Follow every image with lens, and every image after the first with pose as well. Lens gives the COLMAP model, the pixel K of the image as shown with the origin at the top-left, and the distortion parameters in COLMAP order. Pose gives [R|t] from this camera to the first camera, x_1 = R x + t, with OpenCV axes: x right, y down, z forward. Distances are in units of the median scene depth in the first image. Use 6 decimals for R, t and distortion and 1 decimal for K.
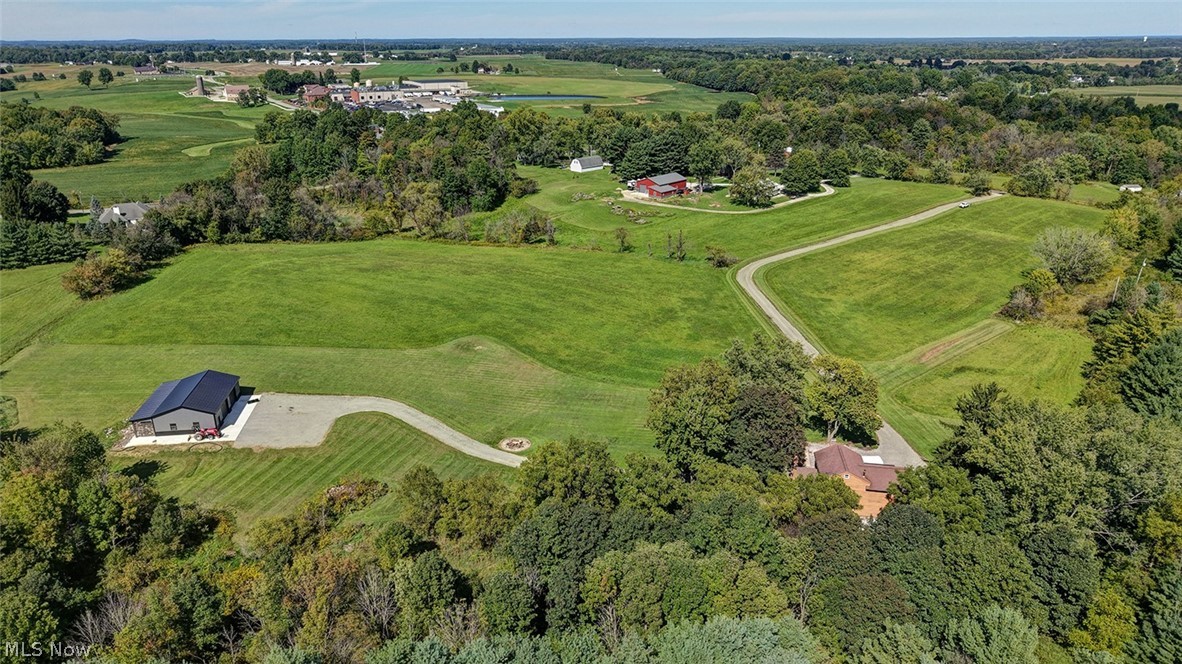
lens RADIAL K [[798.9, 0, 581.0], [0, 798.9, 338.6], [0, 0, 1]] dist [0.032995, -0.031483]
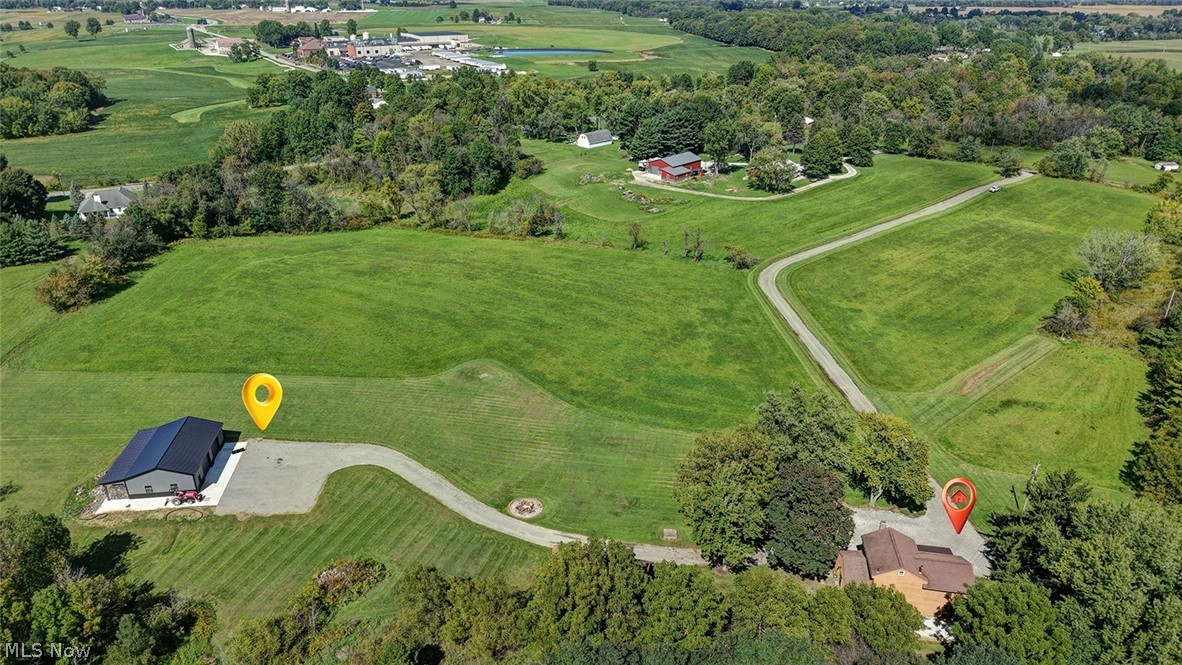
lens RADIAL K [[798.9, 0, 578.2], [0, 798.9, 333.0], [0, 0, 1]] dist [0.032995, -0.031483]
pose [[0.999975, 0.006180, -0.003556, -0.012024], [-0.005963, 0.998287, 0.058206, -0.068579], [0.003910, -0.058184, 0.998298, 0.060757]]
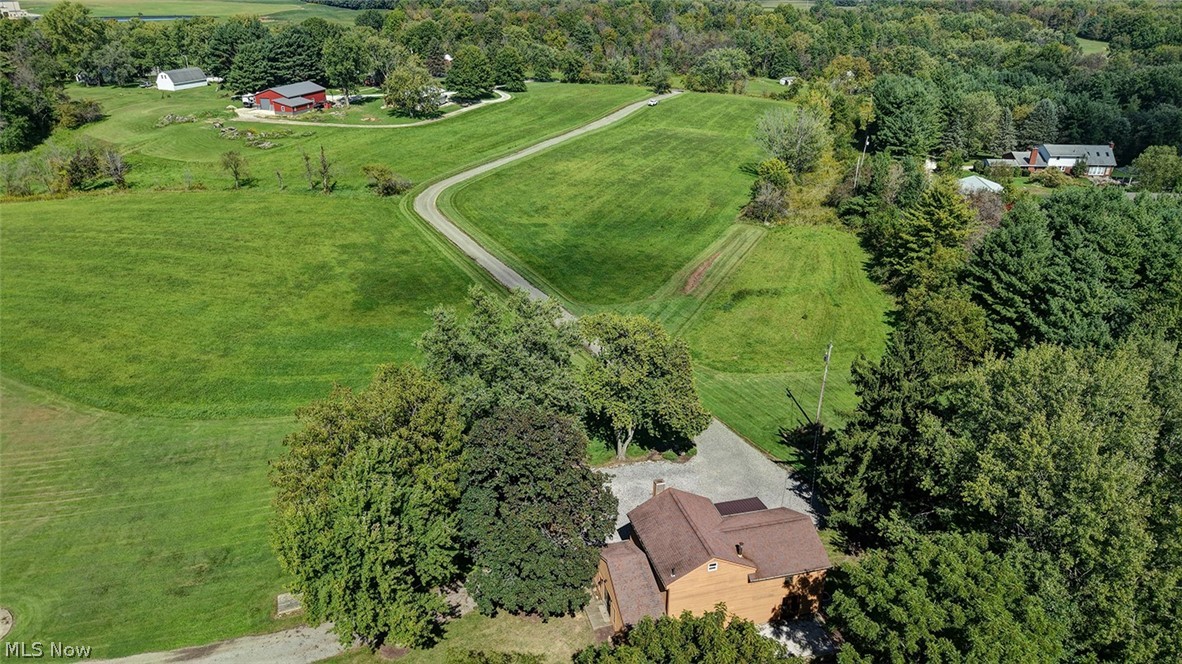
lens RADIAL K [[798.9, 0, 579.9], [0, 798.9, 339.2], [0, 0, 1]] dist [0.032995, -0.031483]
pose [[0.915267, -0.167577, 0.366338, 0.048937], [0.140686, 0.985080, 0.099120, -0.011266], [-0.377482, -0.039183, 0.925187, 0.280141]]
